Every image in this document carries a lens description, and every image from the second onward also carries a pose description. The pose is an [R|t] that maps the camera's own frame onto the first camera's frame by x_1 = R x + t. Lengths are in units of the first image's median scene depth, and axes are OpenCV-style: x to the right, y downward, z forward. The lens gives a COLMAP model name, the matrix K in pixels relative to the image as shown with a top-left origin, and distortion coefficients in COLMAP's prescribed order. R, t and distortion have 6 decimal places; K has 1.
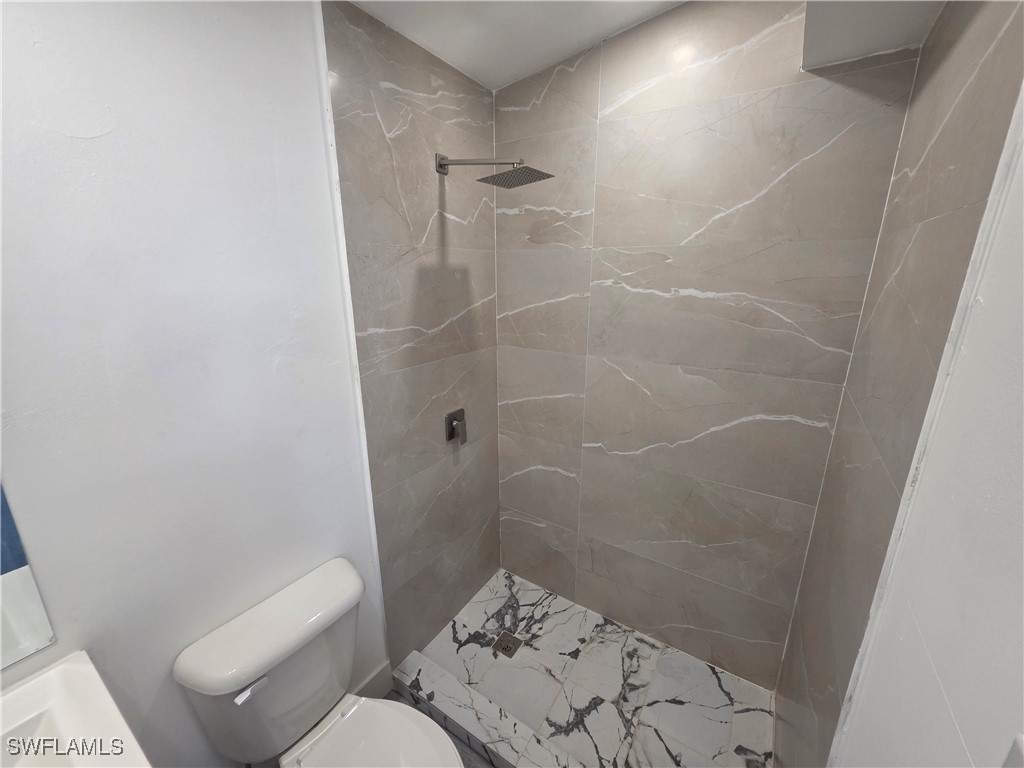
lens RADIAL K [[410.2, 0, 509.5], [0, 410.2, 383.8], [0, 0, 1]] dist [0.005011, 0.000412]
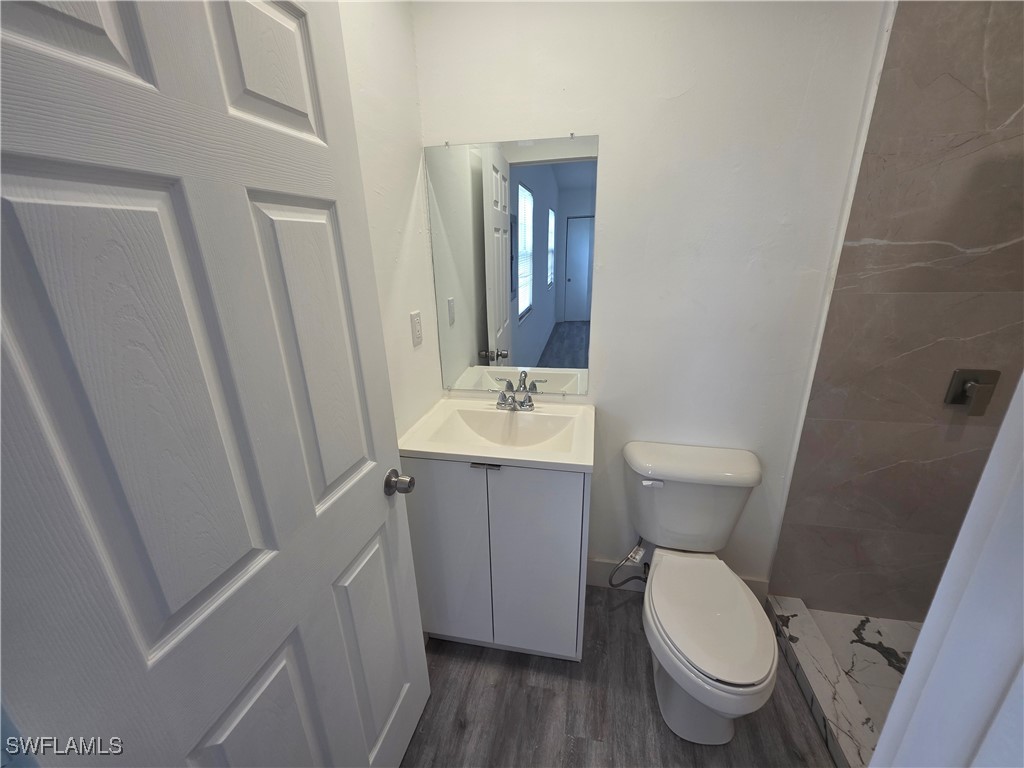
lens RADIAL K [[410.2, 0, 513.2], [0, 410.2, 386.1], [0, 0, 1]] dist [0.005011, 0.000412]
pose [[0.378700, 0.296918, -0.876599, 0.246311], [-0.220738, 0.948786, 0.226008, 0.132297], [0.898811, 0.107910, 0.424846, -0.068627]]
